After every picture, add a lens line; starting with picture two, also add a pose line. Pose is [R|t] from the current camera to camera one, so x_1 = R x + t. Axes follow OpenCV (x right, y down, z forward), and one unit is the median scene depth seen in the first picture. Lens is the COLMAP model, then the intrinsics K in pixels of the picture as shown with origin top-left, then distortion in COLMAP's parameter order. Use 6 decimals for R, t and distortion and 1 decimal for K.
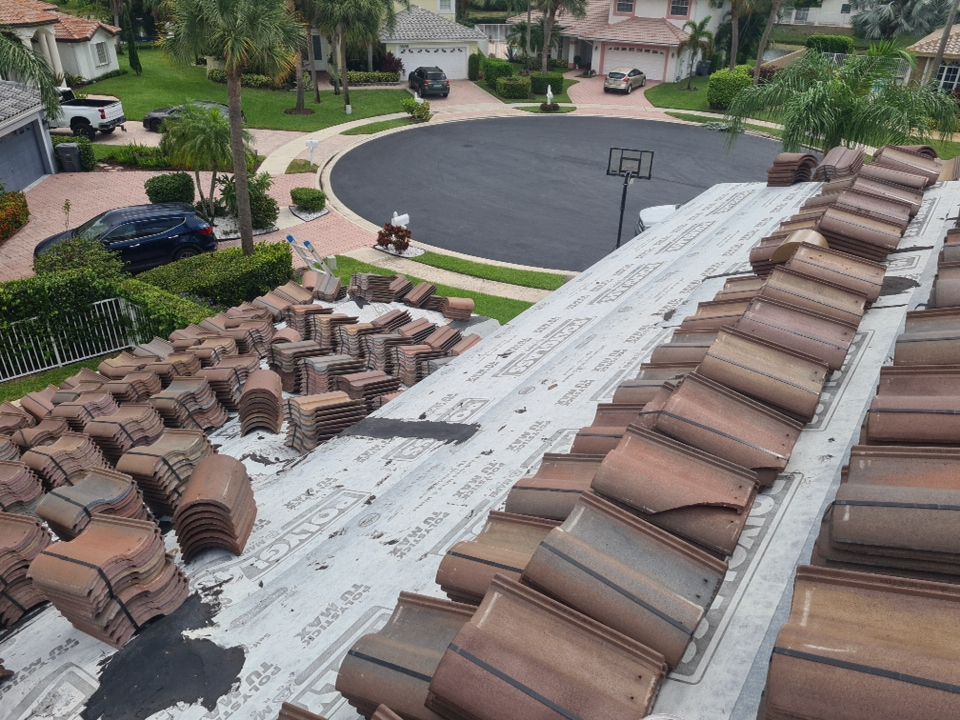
lens RADIAL K [[723.4, 0, 491.9], [0, 723.4, 338.1], [0, 0, 1]] dist [0.059545, -0.047376]
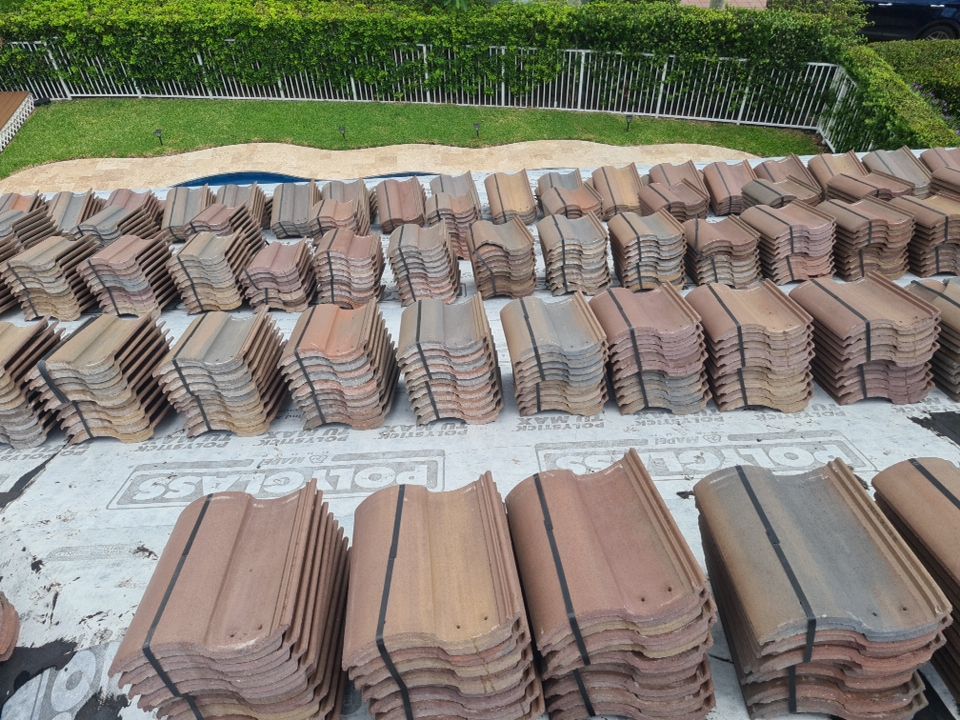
lens RADIAL K [[725.7, 0, 468.8], [0, 725.7, 360.7], [0, 0, 1]] dist [0.059860, -0.048318]
pose [[0.601037, 0.549758, -0.580104, -0.071675], [-0.342756, 0.833005, 0.434305, 0.001909], [0.721993, -0.062199, 0.689099, 0.085860]]
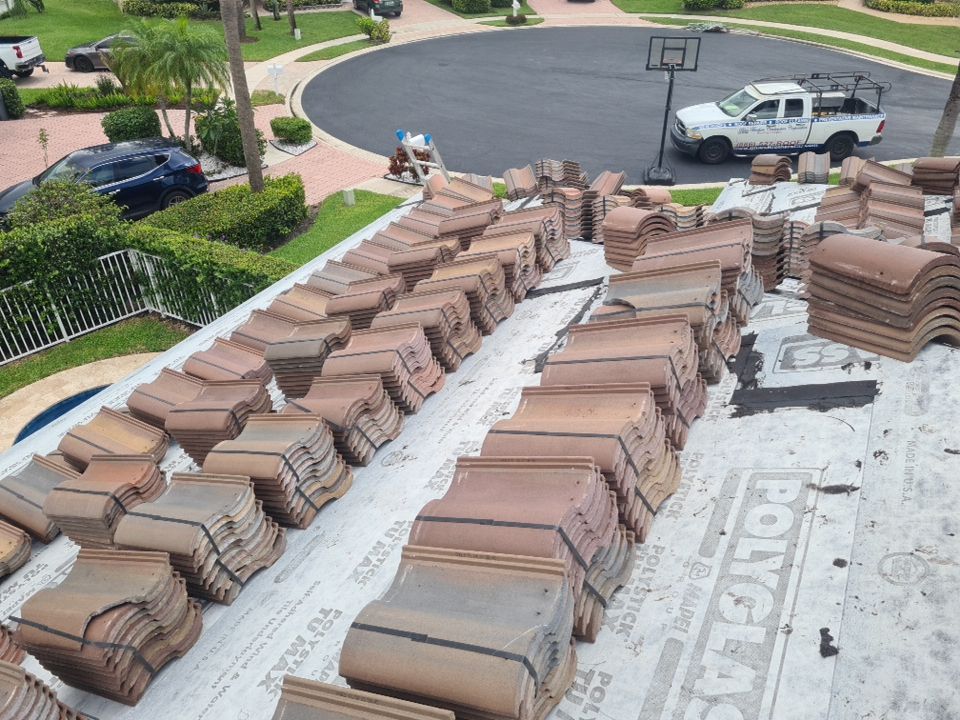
lens RADIAL K [[726.7, 0, 489.2], [0, 726.7, 351.4], [0, 0, 1]] dist [0.056636, -0.041433]
pose [[0.992100, -0.099093, 0.076924, -0.131033], [0.091785, 0.991394, 0.093342, 0.011672], [-0.085512, -0.085544, 0.992658, 0.108090]]
